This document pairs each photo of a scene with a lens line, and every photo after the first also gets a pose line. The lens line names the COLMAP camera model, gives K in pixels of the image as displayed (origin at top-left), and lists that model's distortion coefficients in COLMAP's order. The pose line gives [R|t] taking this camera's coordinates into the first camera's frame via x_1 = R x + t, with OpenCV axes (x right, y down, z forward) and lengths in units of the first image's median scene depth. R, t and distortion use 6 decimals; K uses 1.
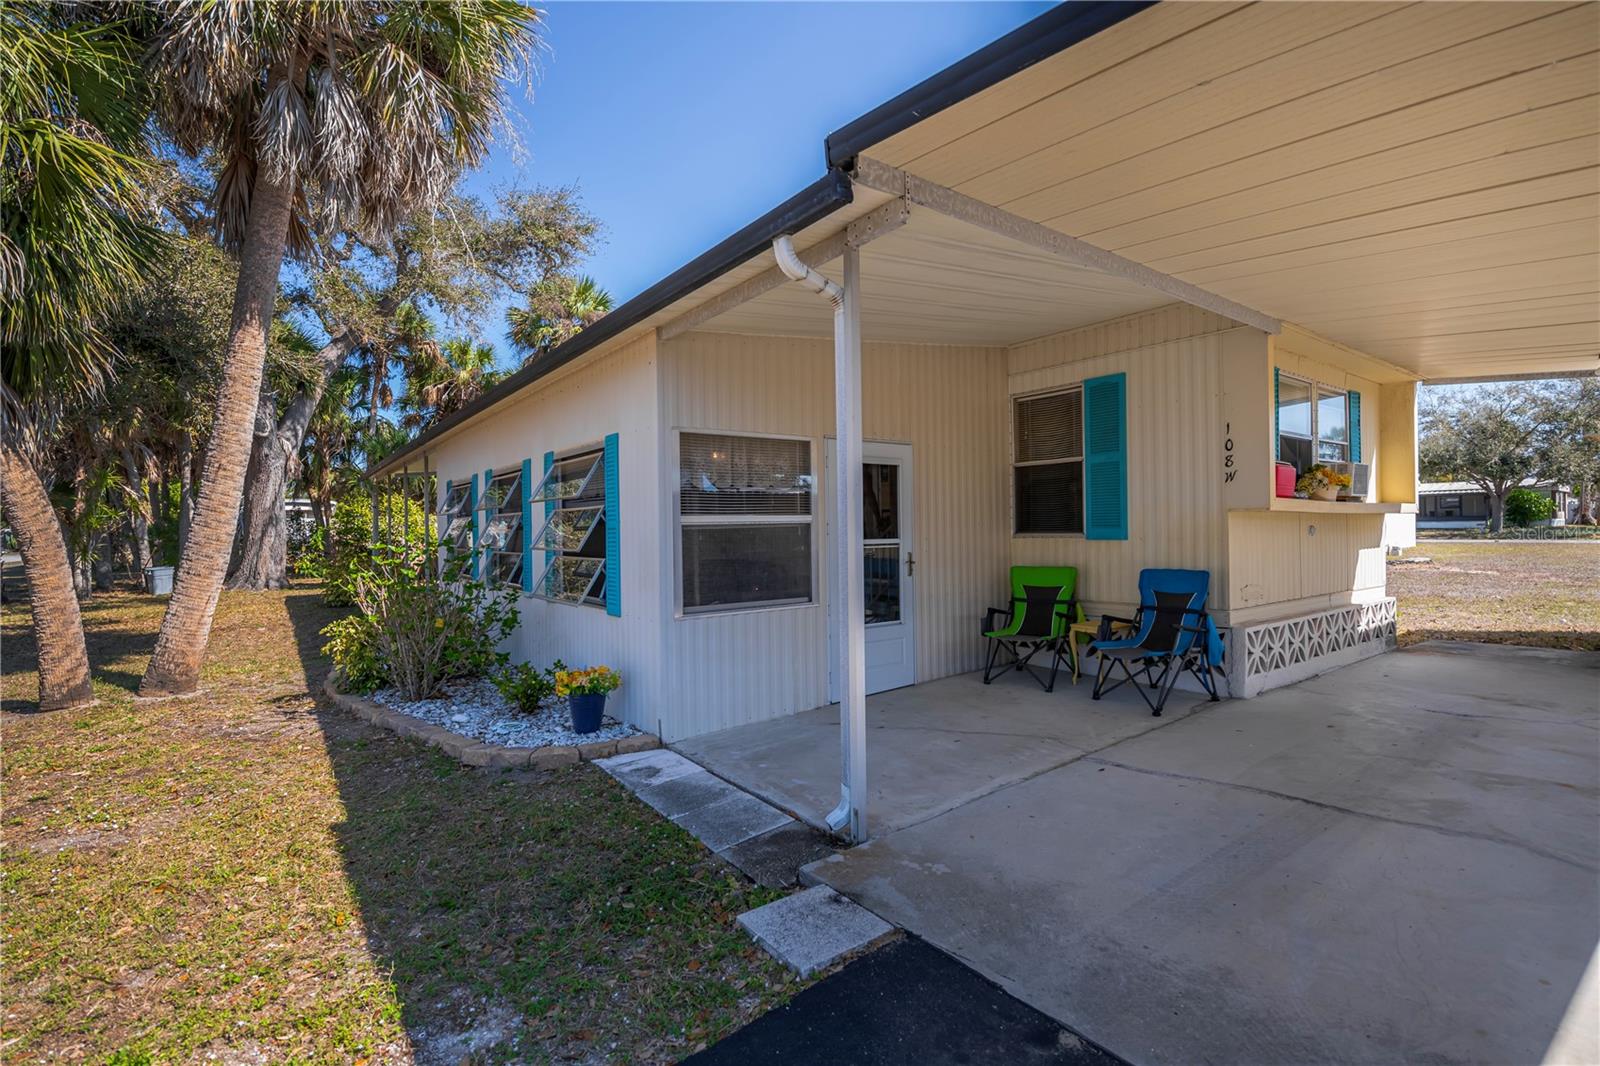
lens RADIAL K [[753.4, 0, 800.0], [0, 753.4, 533.0], [0, 0, 1]] dist [-0.030220, -0.000389]
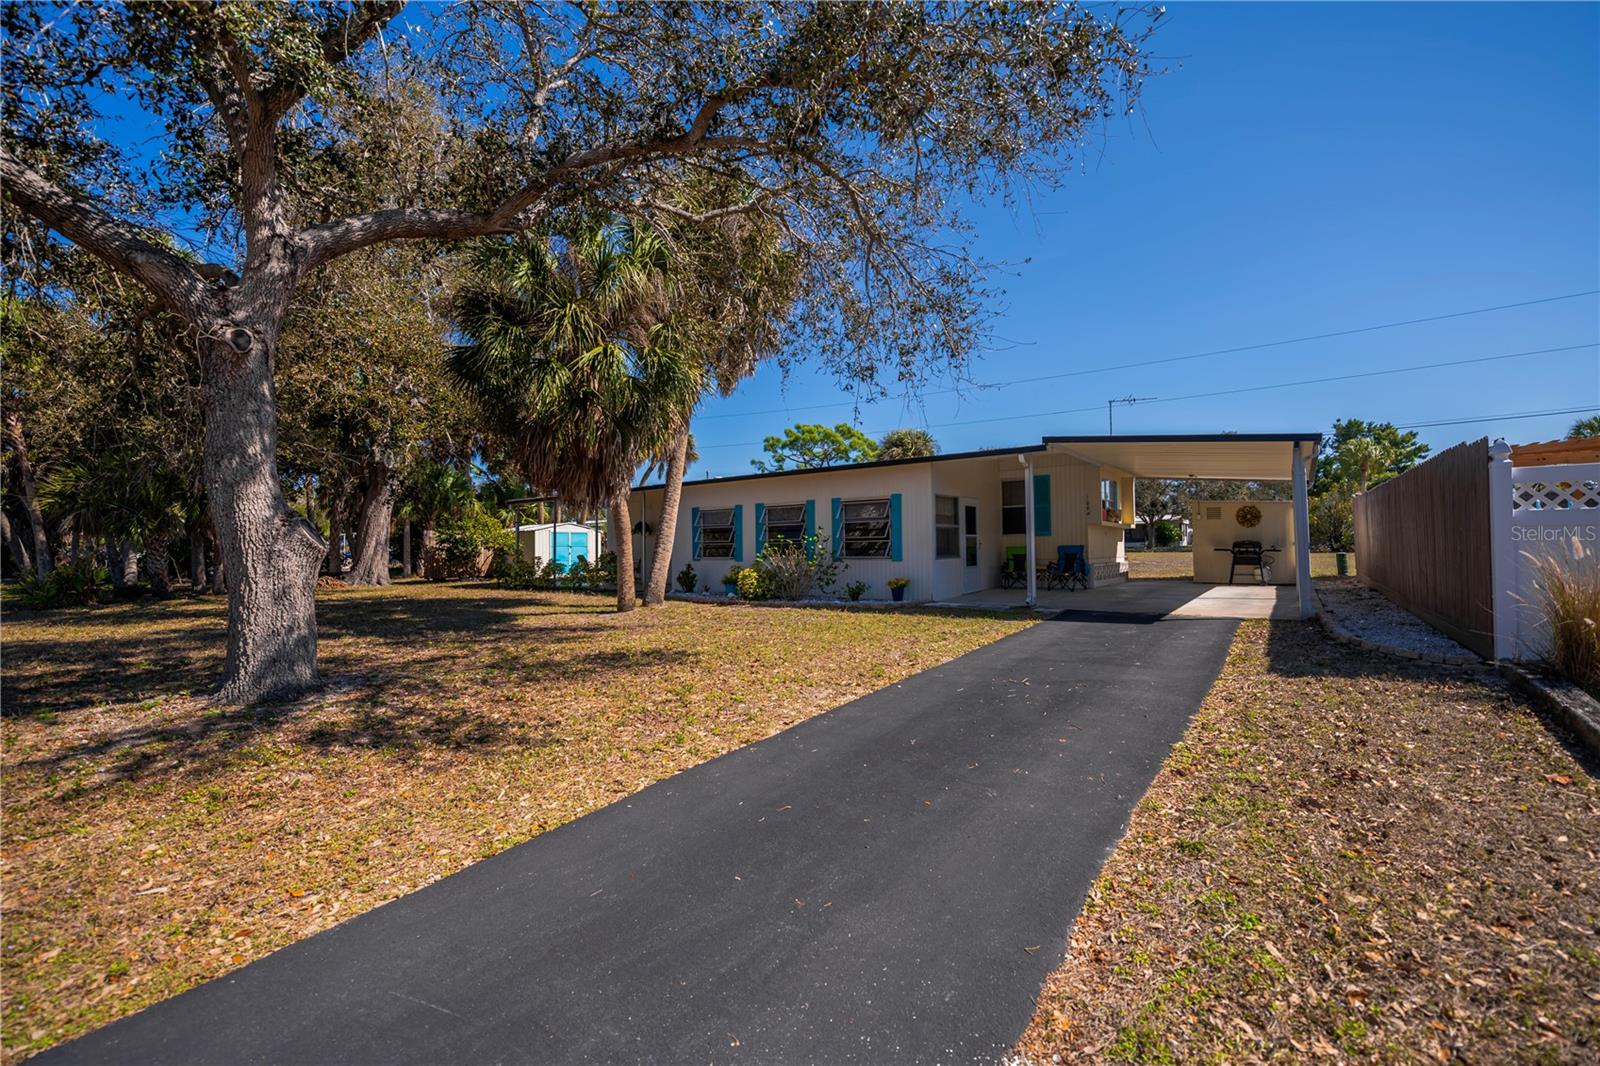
lens RADIAL K [[674.1, 0, 800.0], [0, 674.1, 533.0], [0, 0, 1]] dist [-0.000087, 0.000001]
pose [[0.958845, 0.008971, 0.283789, -1.210331], [0.000856, 0.999405, -0.034485, 0.087542], [-0.283929, 0.033309, 0.958266, -1.169842]]
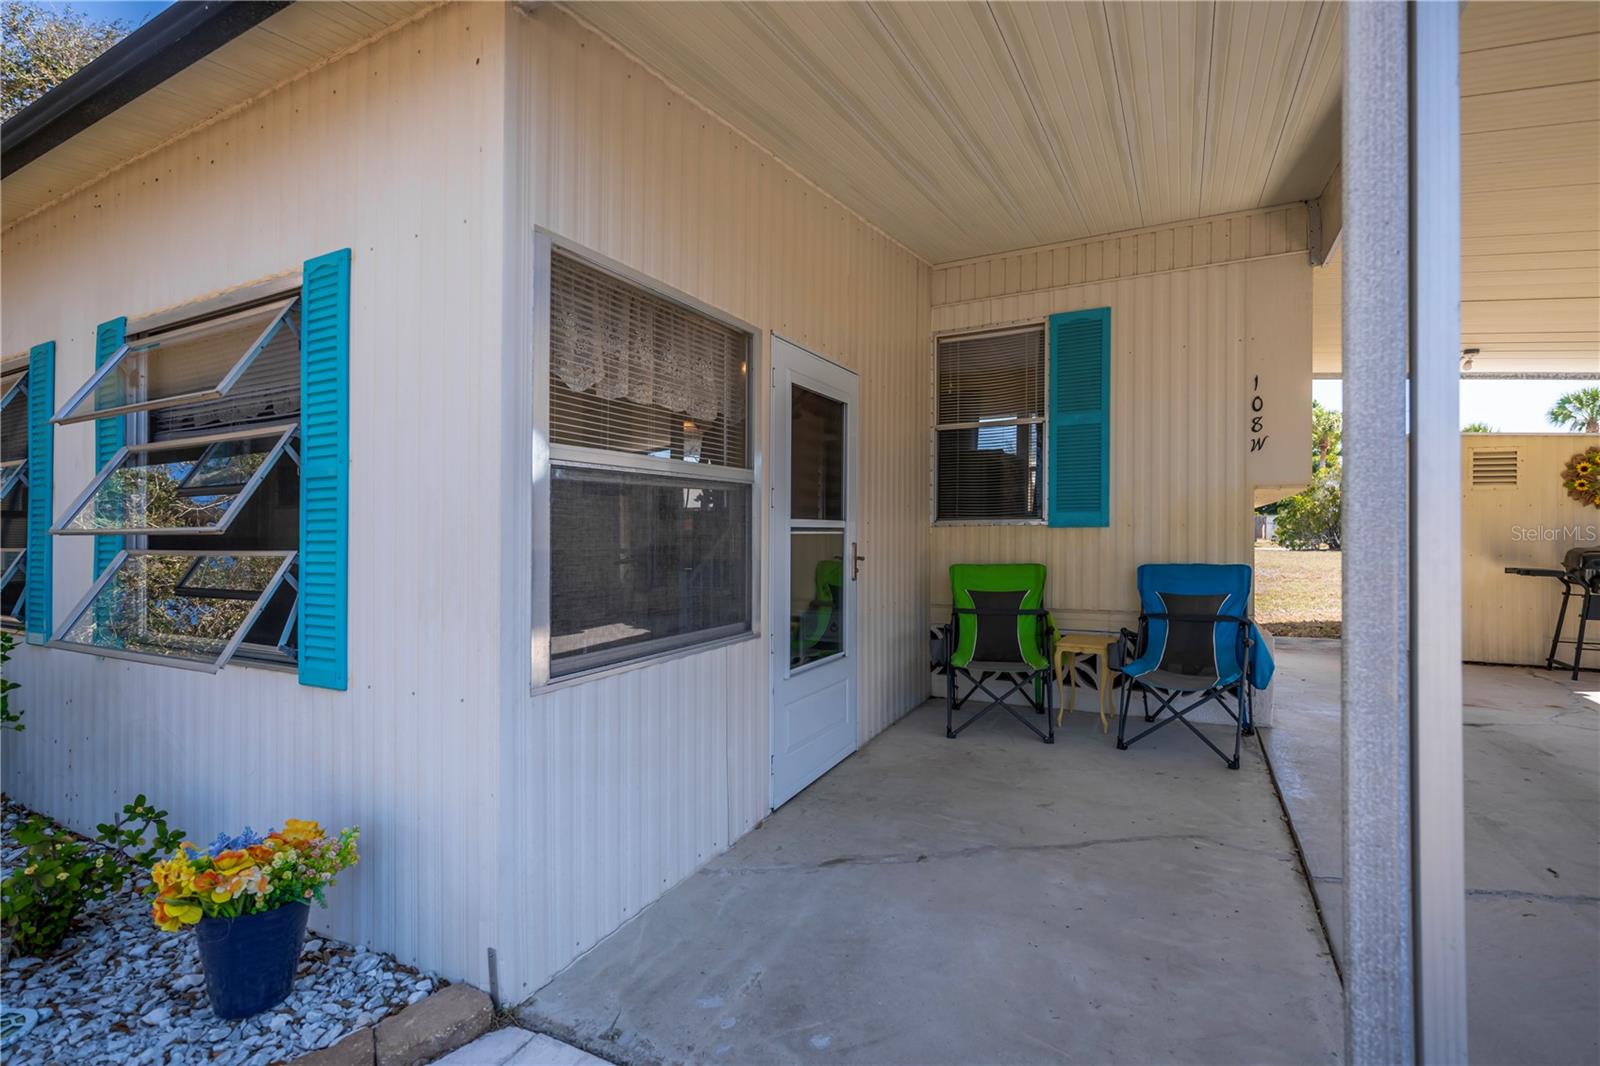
lens RADIAL K [[743.7, 0, 801.8], [0, 743.7, 523.4], [0, 0, 1]] dist [-0.003523, -0.001396]
pose [[0.893886, 0.015484, 0.448027, -0.188921], [-0.003151, 0.999596, -0.028260, 0.029128], [-0.448283, 0.023850, 0.893573, 0.489821]]
